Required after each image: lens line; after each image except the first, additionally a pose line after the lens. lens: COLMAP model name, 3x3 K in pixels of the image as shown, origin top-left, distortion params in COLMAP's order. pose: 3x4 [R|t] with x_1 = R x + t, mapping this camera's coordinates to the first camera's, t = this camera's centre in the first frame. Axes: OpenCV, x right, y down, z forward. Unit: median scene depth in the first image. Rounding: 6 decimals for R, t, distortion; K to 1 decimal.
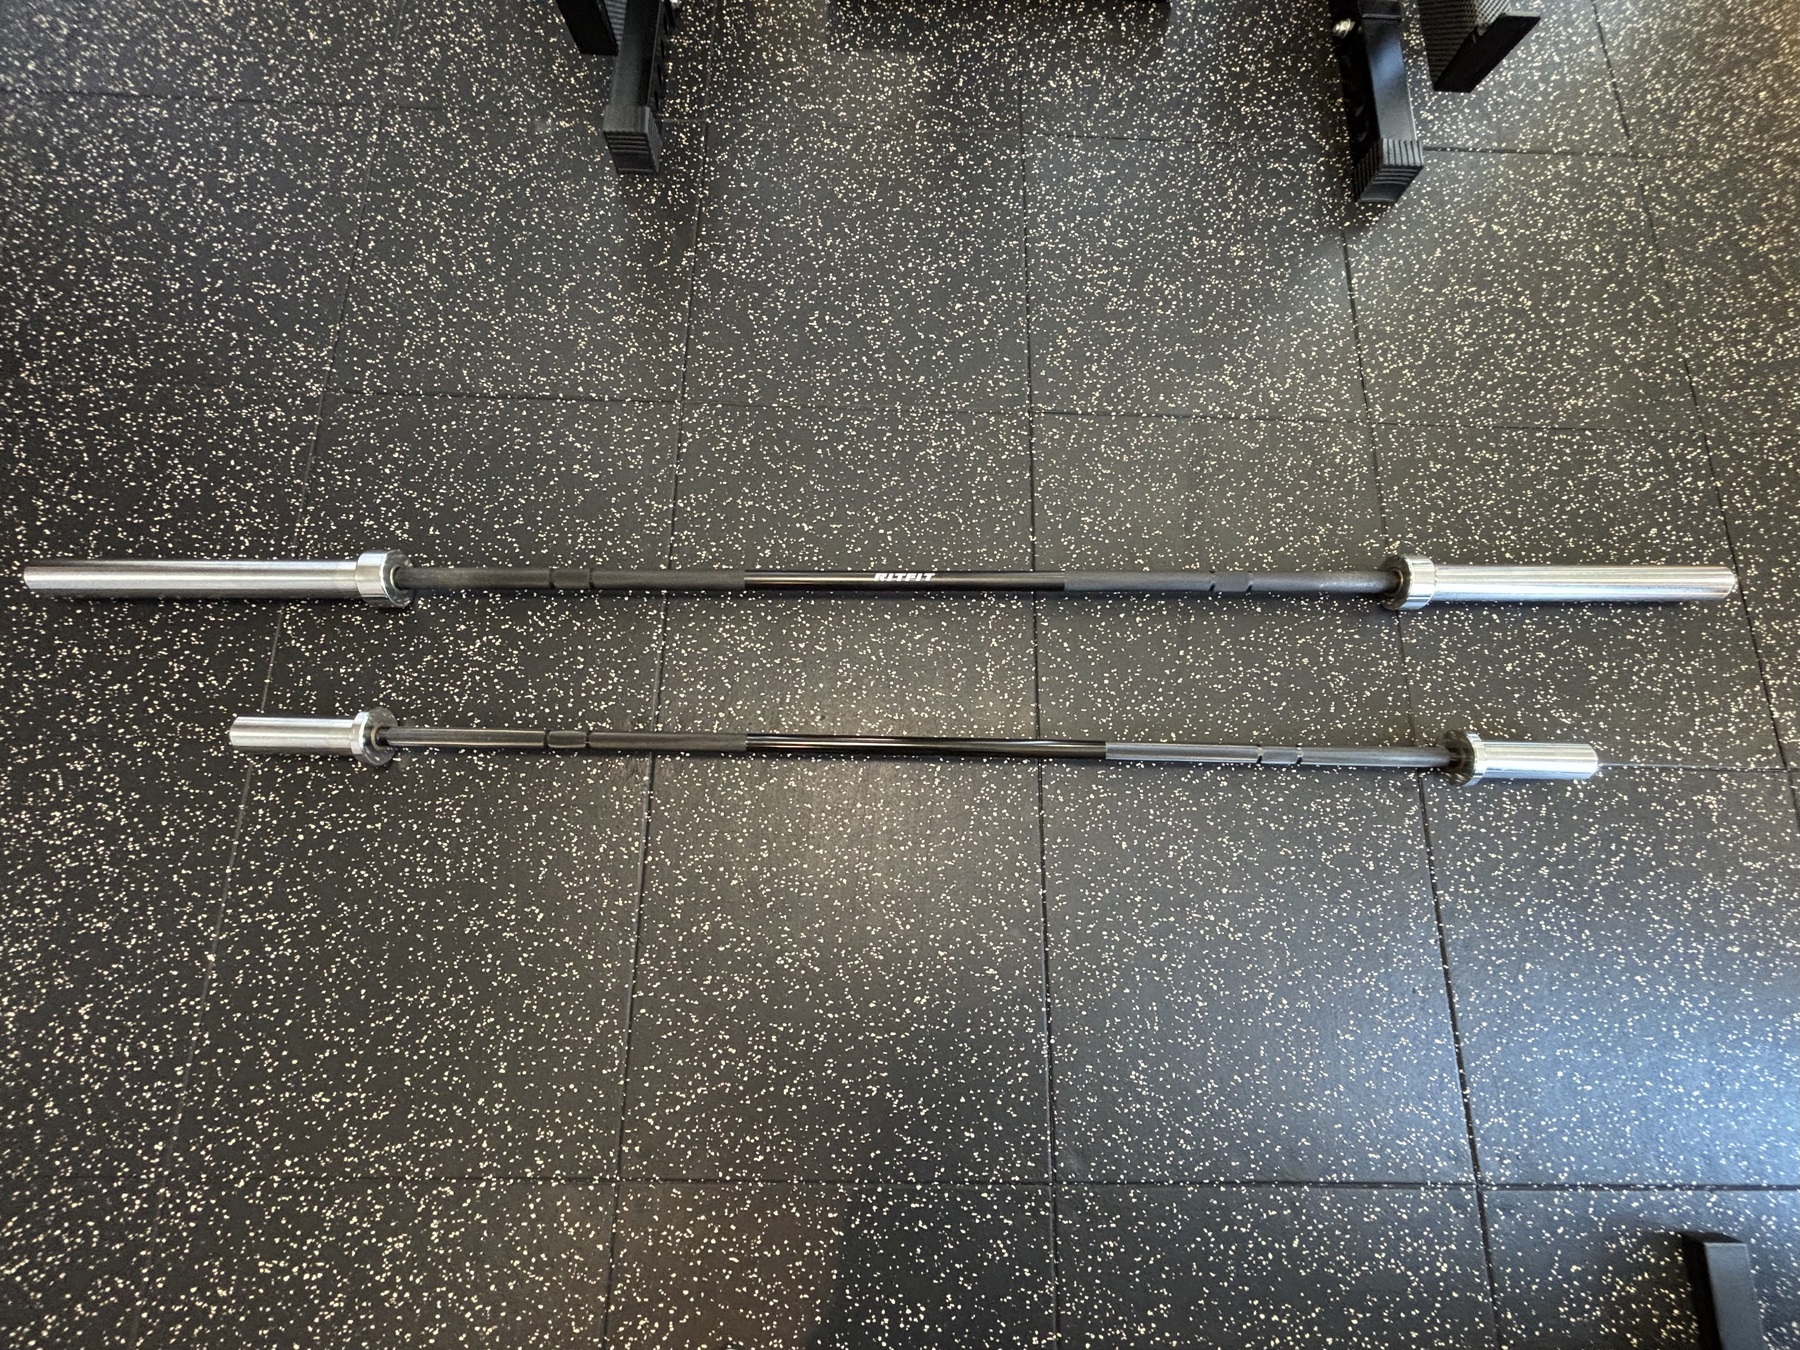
lens RADIAL K [[723.2, 0, 900.0], [0, 723.2, 675.0], [0, 0, 1]] dist [-0.002368, -0.000007]
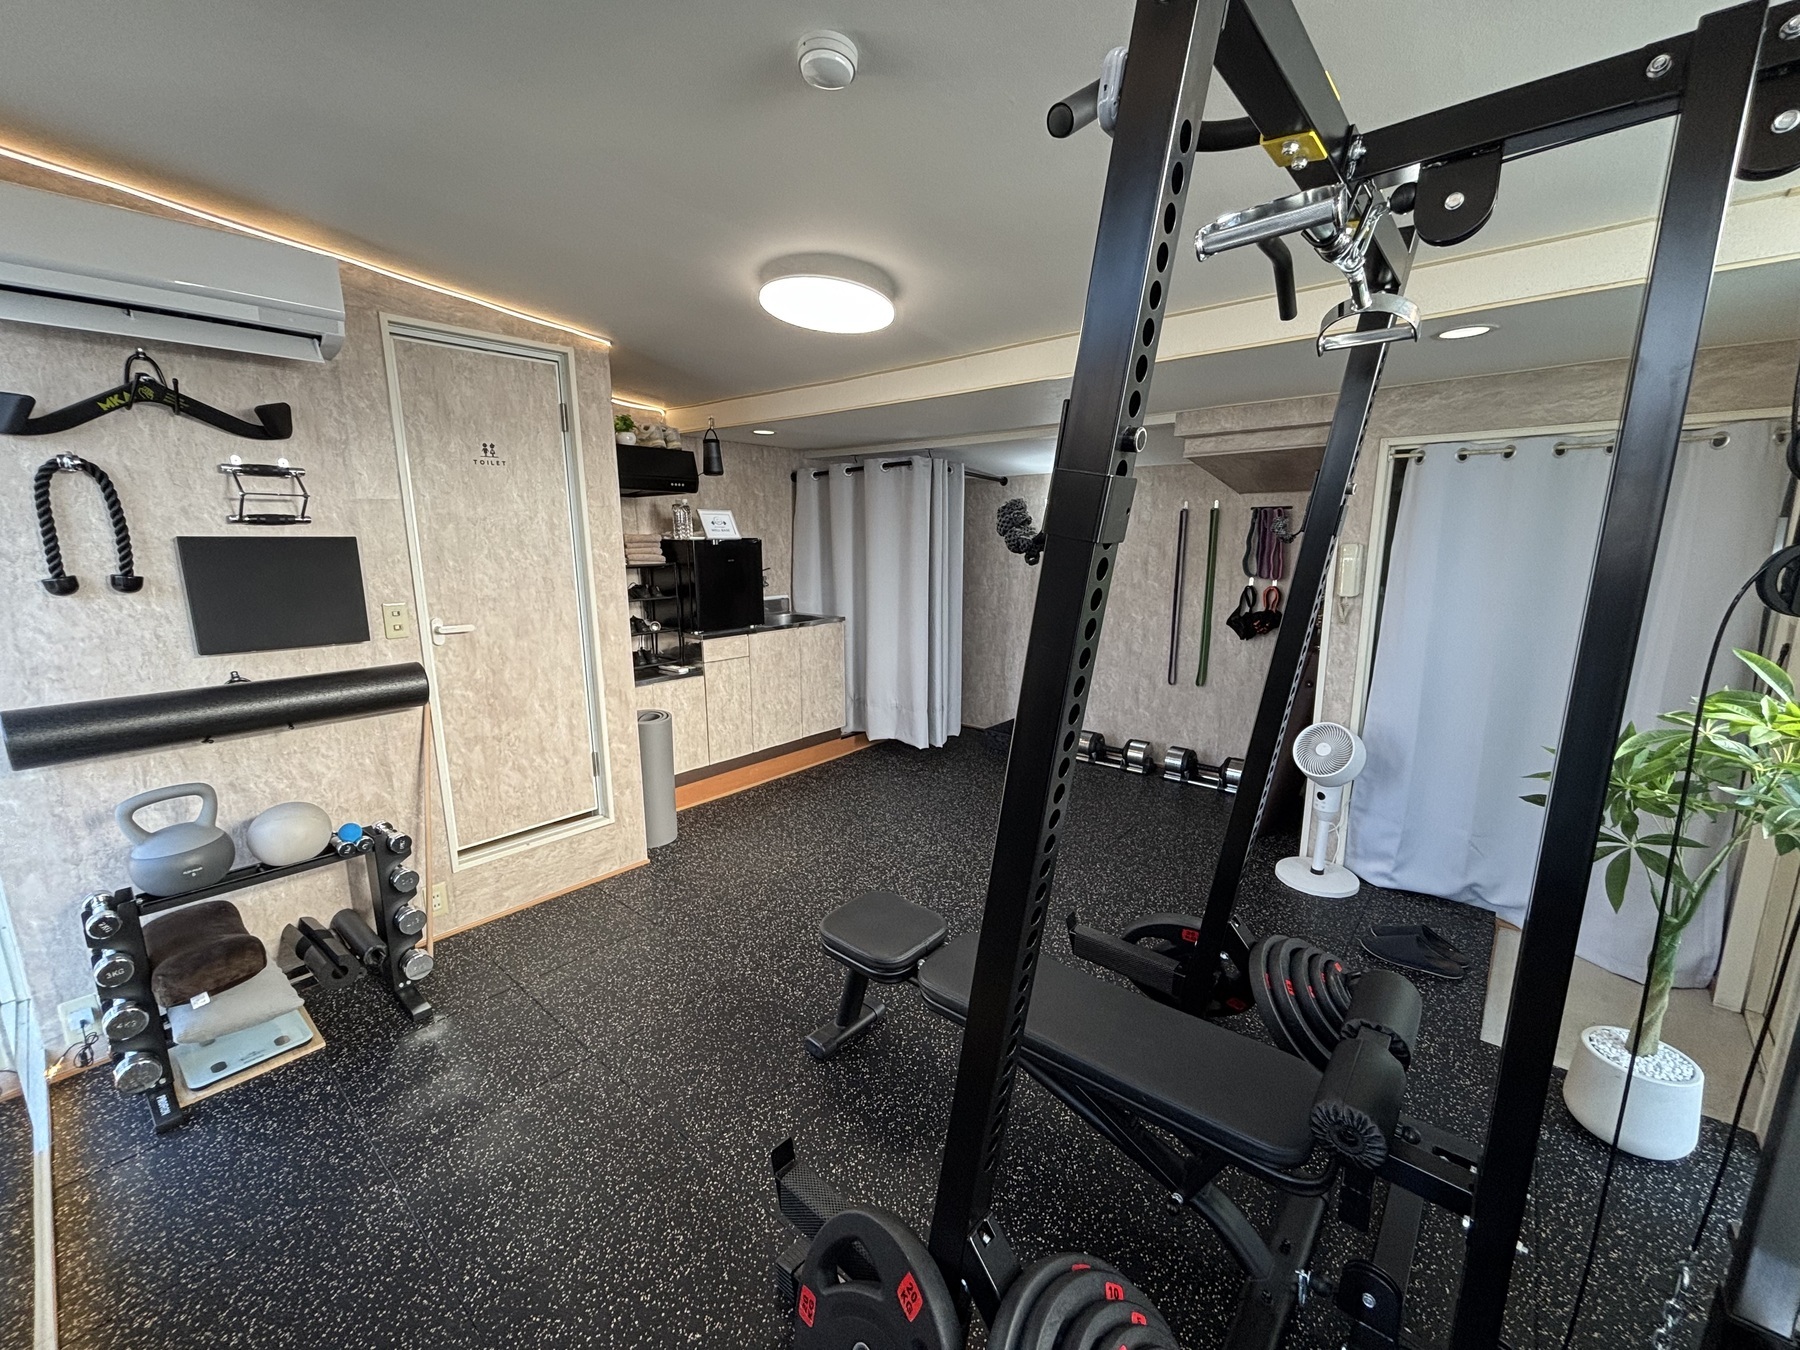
lens RADIAL K [[723.2, 0, 900.0], [0, 723.2, 675.0], [0, 0, 1]] dist [-0.002368, -0.000007]
pose [[-0.632899, 0.122459, -0.764489, 1.650139], [-0.758874, 0.097595, 0.643883, -2.056798], [0.153459, 0.987663, 0.031163, -0.033193]]
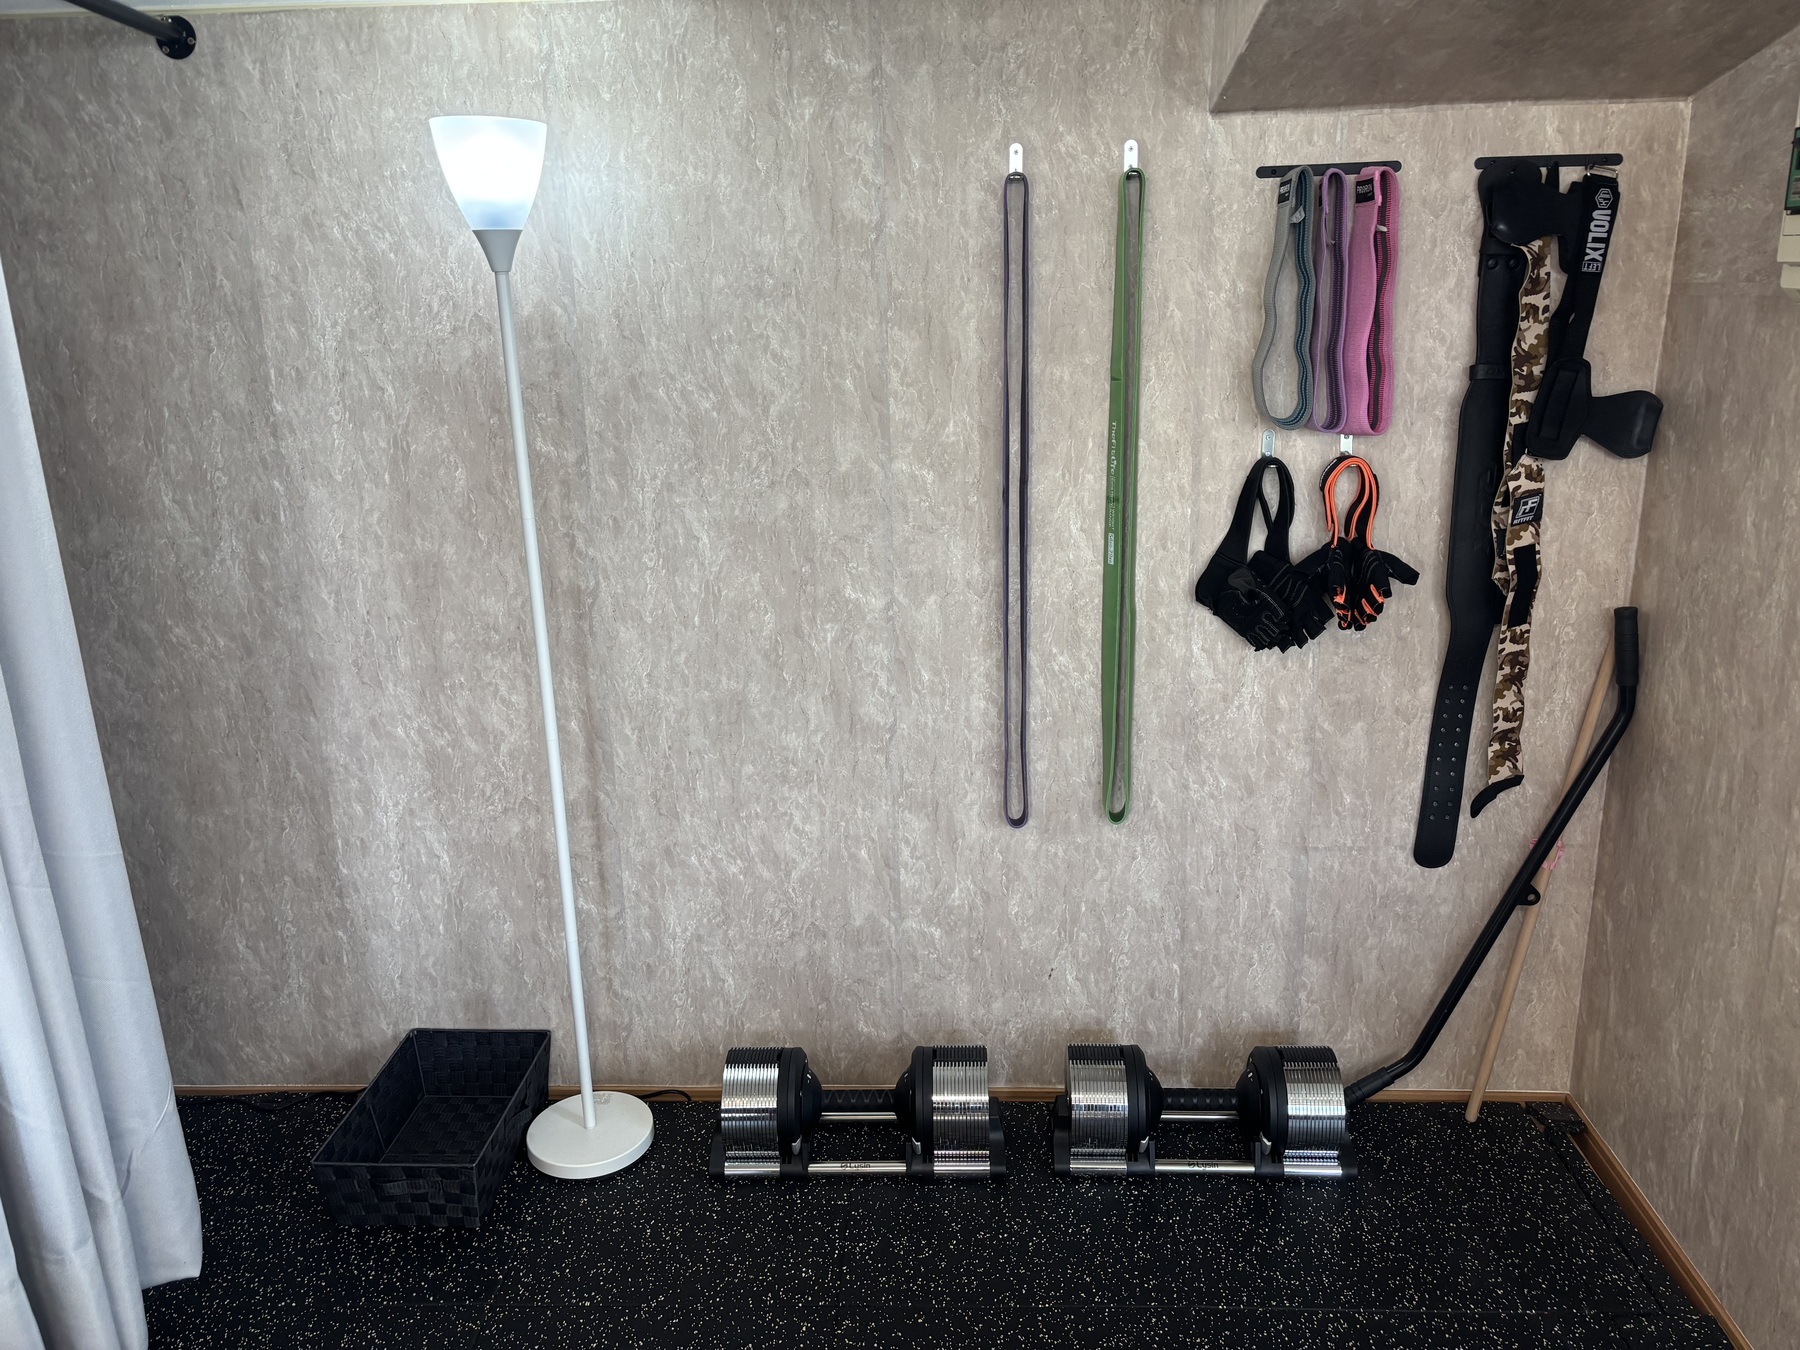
lens RADIAL K [[1351.0, 0, 900.0], [0, 1351.0, 675.0], [0, 0, 1]] dist [0.027597, -0.000654]
pose [[-0.029399, 0.261796, -0.964675, -0.752827], [-0.970916, 0.221936, 0.089818, -0.434295], [0.237610, 0.939259, 0.247657, -0.472336]]
